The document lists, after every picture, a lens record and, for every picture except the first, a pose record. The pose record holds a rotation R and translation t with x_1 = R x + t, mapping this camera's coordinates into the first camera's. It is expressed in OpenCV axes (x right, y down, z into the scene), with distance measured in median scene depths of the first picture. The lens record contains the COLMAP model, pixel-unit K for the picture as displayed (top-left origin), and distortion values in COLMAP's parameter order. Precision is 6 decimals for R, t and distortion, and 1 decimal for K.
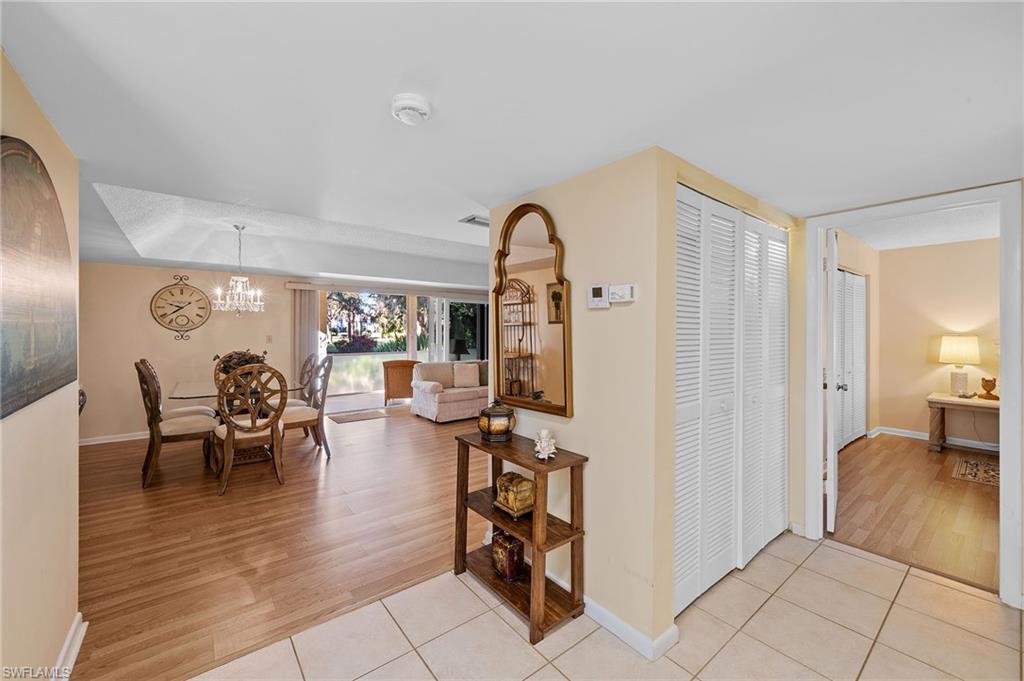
lens RADIAL K [[406.0, 0, 510.3], [0, 406.0, 331.3], [0, 0, 1]] dist [0.000579, -0.000151]
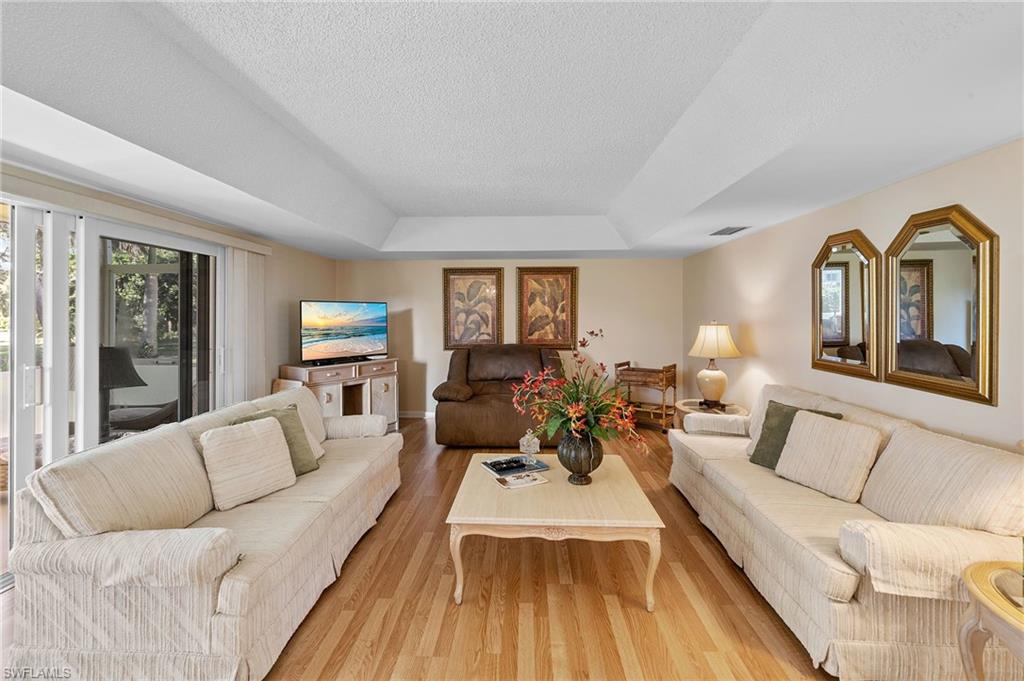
lens RADIAL K [[440.8, 0, 508.3], [0, 440.8, 313.9], [0, 0, 1]] dist [-0.004474, -0.000743]
pose [[0.647232, 0.000201, 0.762293, -0.424017], [0.008648, 0.999934, -0.007605, -0.006214], [-0.762244, 0.011515, 0.647187, 1.080032]]
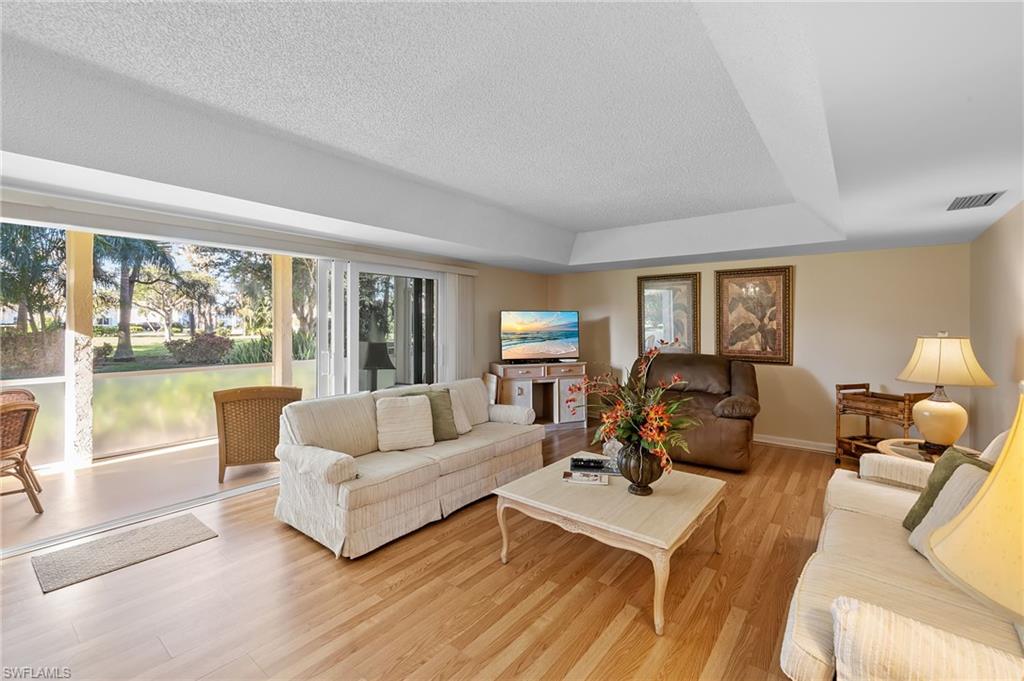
lens RADIAL K [[440.8, 0, 512.7], [0, 440.8, 322.2], [0, 0, 1]] dist [-0.004474, -0.000743]
pose [[0.972602, 0.001079, 0.232473, -0.184538], [0.001097, 0.999957, -0.009228, -0.003956], [-0.232472, 0.009230, 0.972559, 0.837126]]
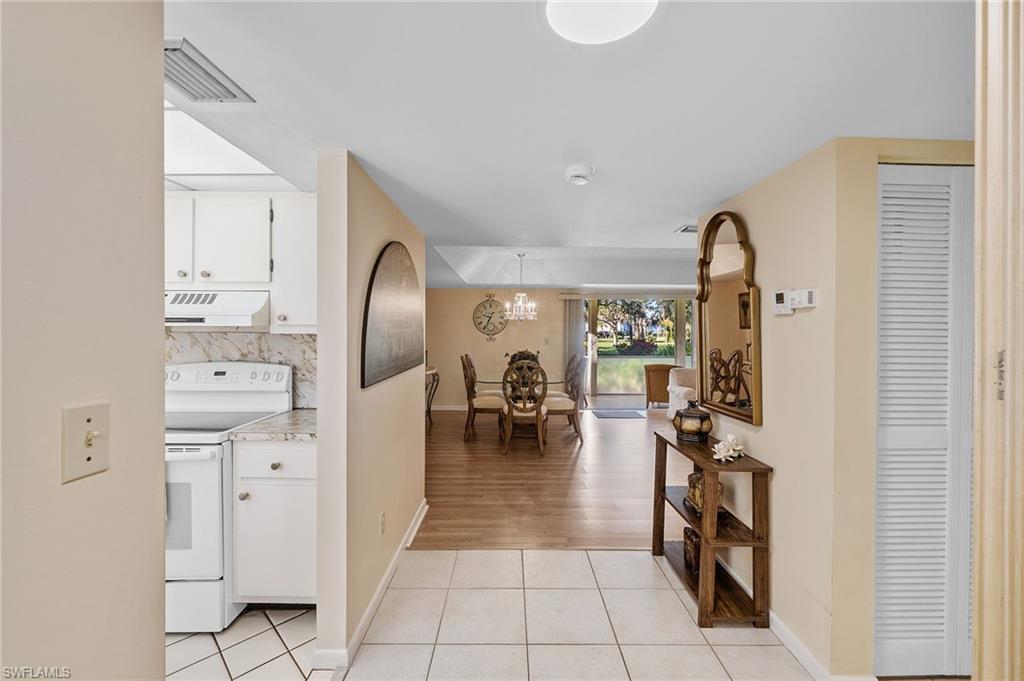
lens RADIAL K [[421.8, 0, 515.1], [0, 421.8, 334.4], [0, 0, 1]] dist [0.000670, -0.000174]
pose [[0.790257, 0.004052, -0.612762, 0.168137], [-0.004514, 0.999989, 0.000791, -0.003873], [0.612758, 0.002141, 0.790267, -0.092132]]
